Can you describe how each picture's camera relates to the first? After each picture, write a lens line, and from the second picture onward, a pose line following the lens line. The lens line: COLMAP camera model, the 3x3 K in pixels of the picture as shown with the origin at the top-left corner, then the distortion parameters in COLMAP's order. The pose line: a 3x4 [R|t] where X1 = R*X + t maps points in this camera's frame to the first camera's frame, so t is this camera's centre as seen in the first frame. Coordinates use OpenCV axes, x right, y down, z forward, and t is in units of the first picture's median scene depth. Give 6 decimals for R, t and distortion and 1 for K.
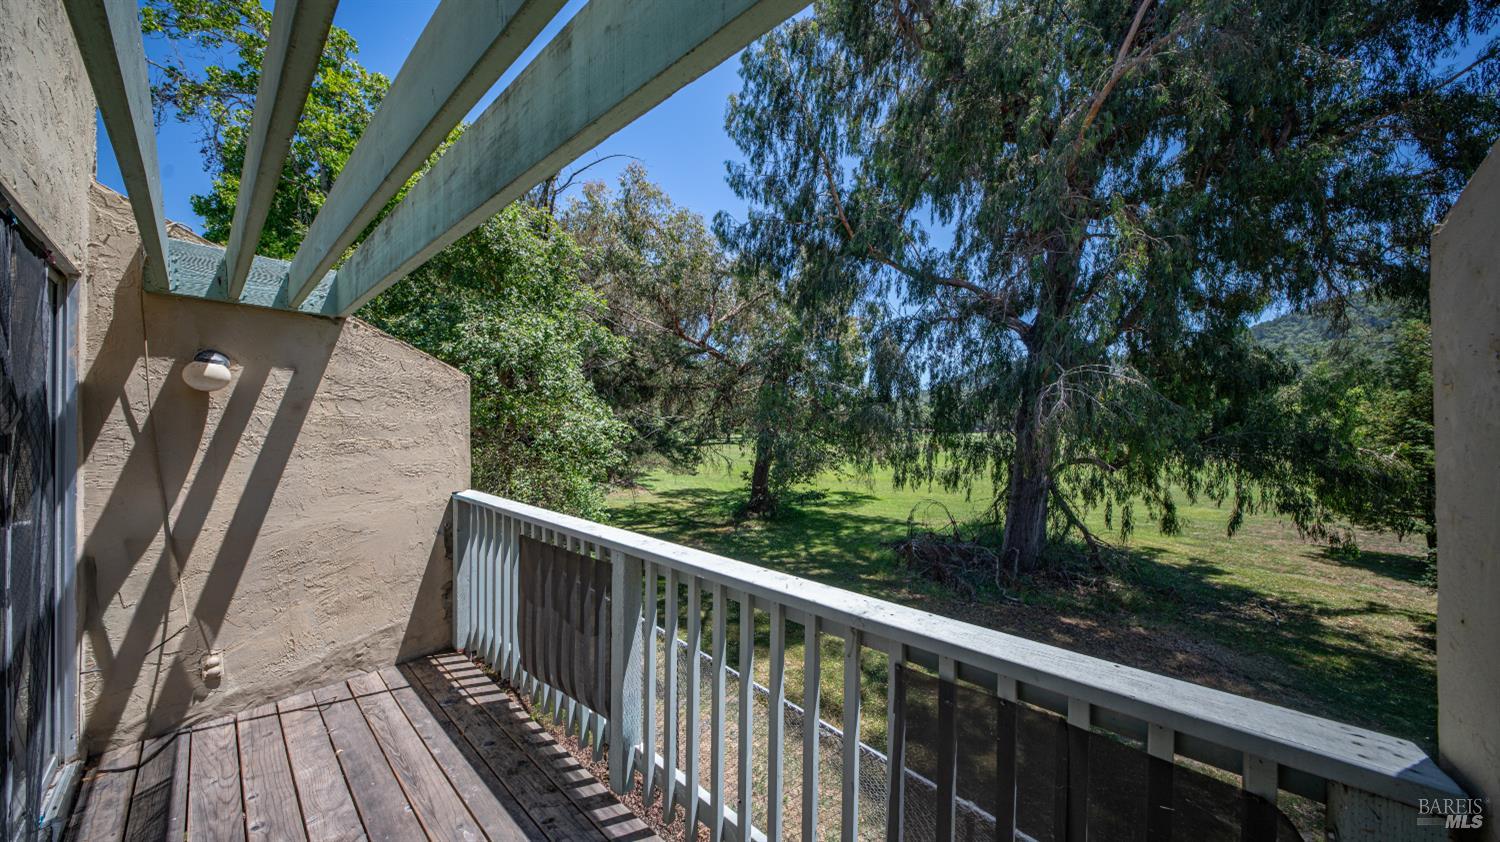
lens RADIAL K [[436.6, 0, 747.8], [0, 436.6, 430.2], [0, 0, 1]] dist [0.000052, -0.001699]
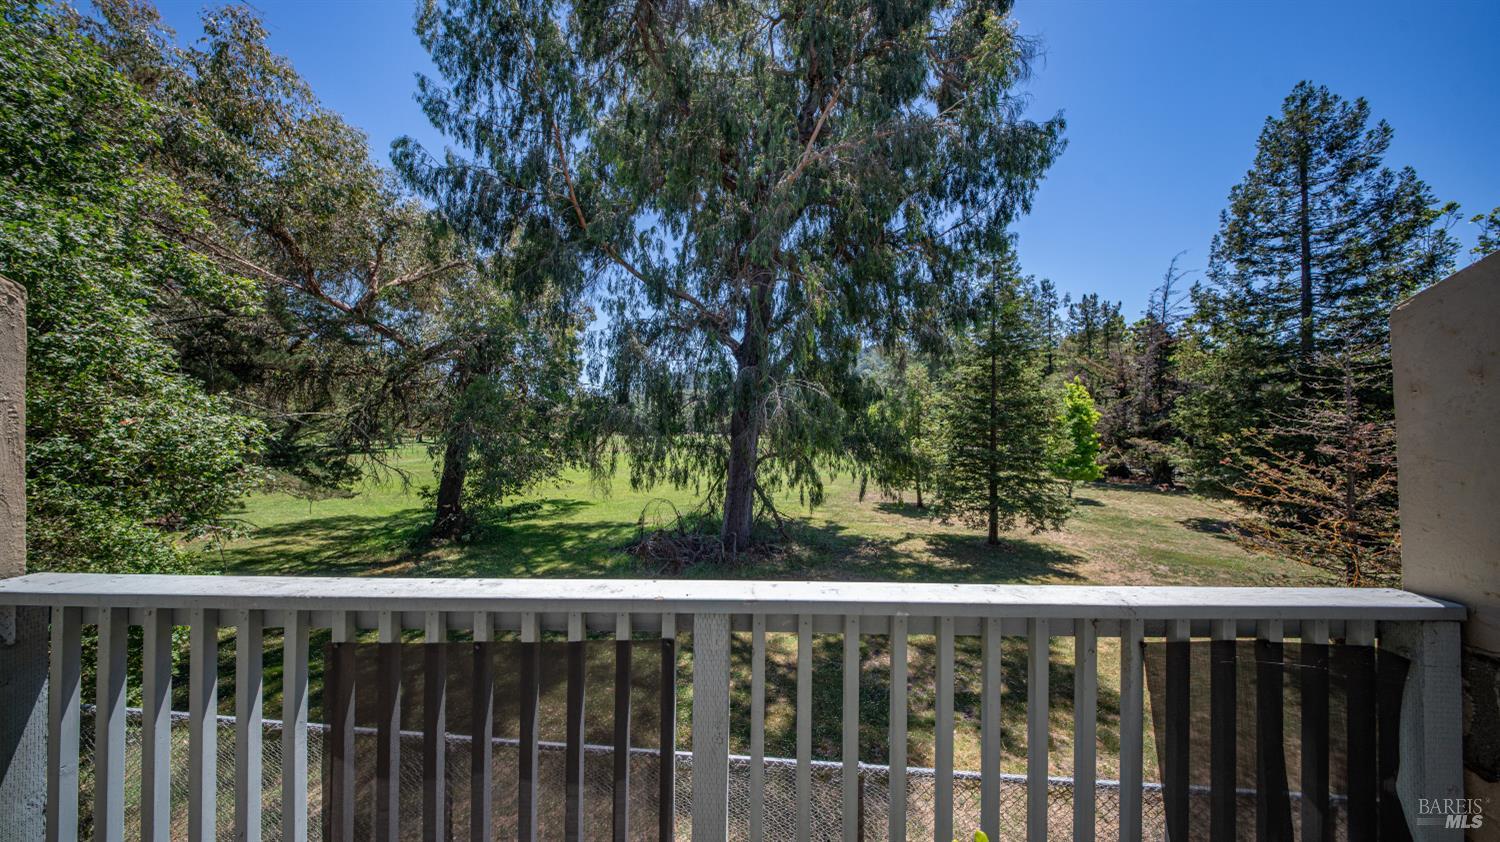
lens RADIAL K [[436.6, 0, 748.5], [0, 436.6, 427.5], [0, 0, 1]] dist [0.000052, -0.001699]
pose [[0.773145, 0.001031, 0.634228, -0.086738], [0.007041, 0.999923, -0.010210, 0.002840], [-0.634190, 0.012360, 0.773078, 0.065301]]
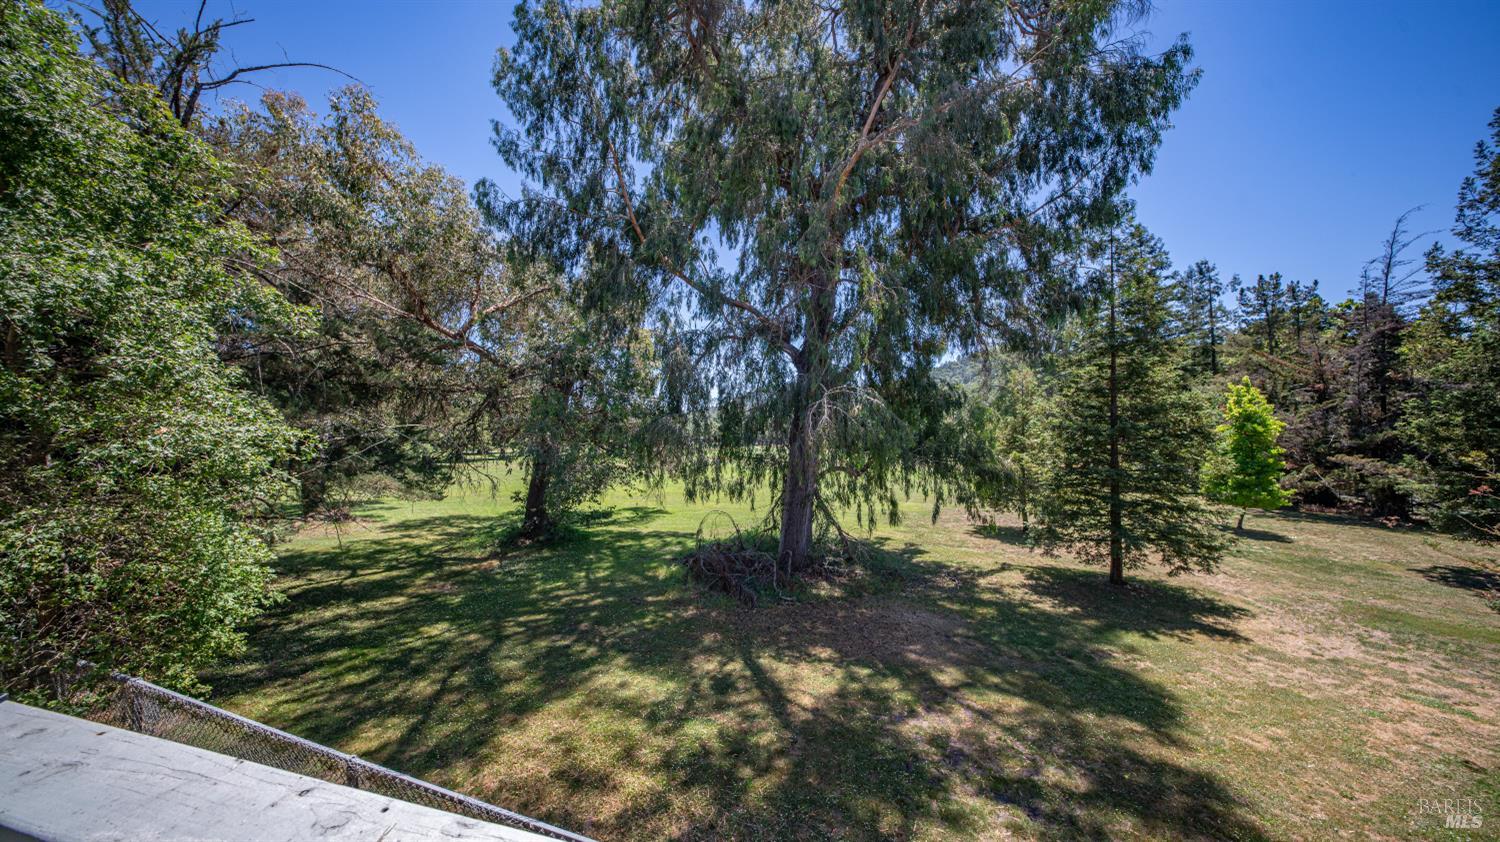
lens RADIAL K [[436.6, 0, 745.2], [0, 436.6, 428.6], [0, 0, 1]] dist [0.000052, -0.001699]
pose [[0.895581, 0.014946, 0.444647, 0.020347], [0.000978, 0.999367, -0.035561, 0.003305], [-0.444897, 0.032283, 0.895000, 0.054480]]
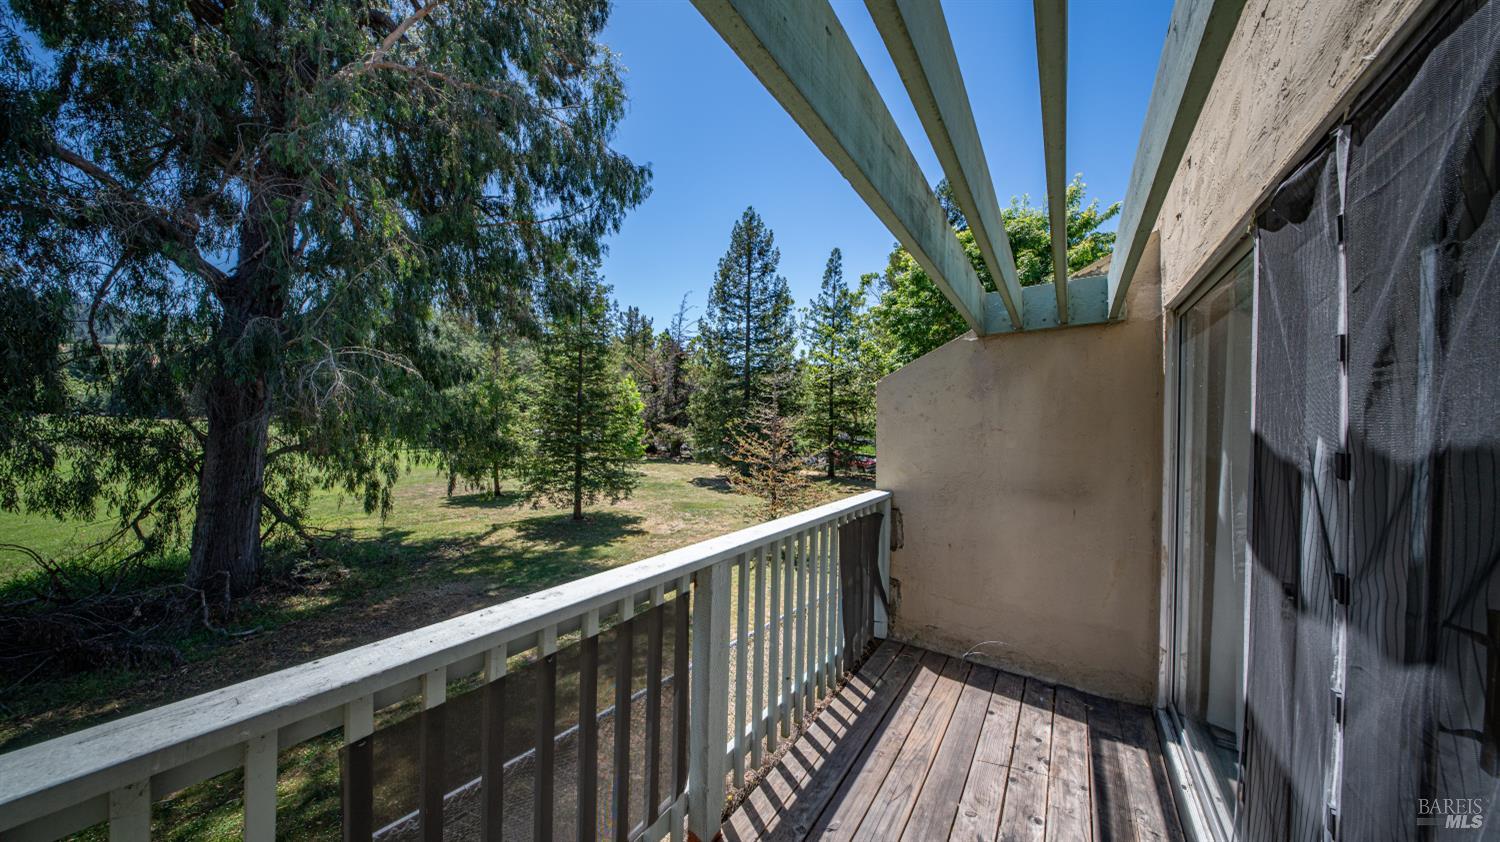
lens RADIAL K [[436.6, 0, 749.6], [0, 436.6, 432.2], [0, 0, 1]] dist [0.000052, -0.001699]
pose [[-0.062151, -0.035893, 0.997421, -0.163410], [-0.011208, 0.999315, 0.035262, -0.003738], [-0.998004, -0.008987, -0.062511, 0.135956]]
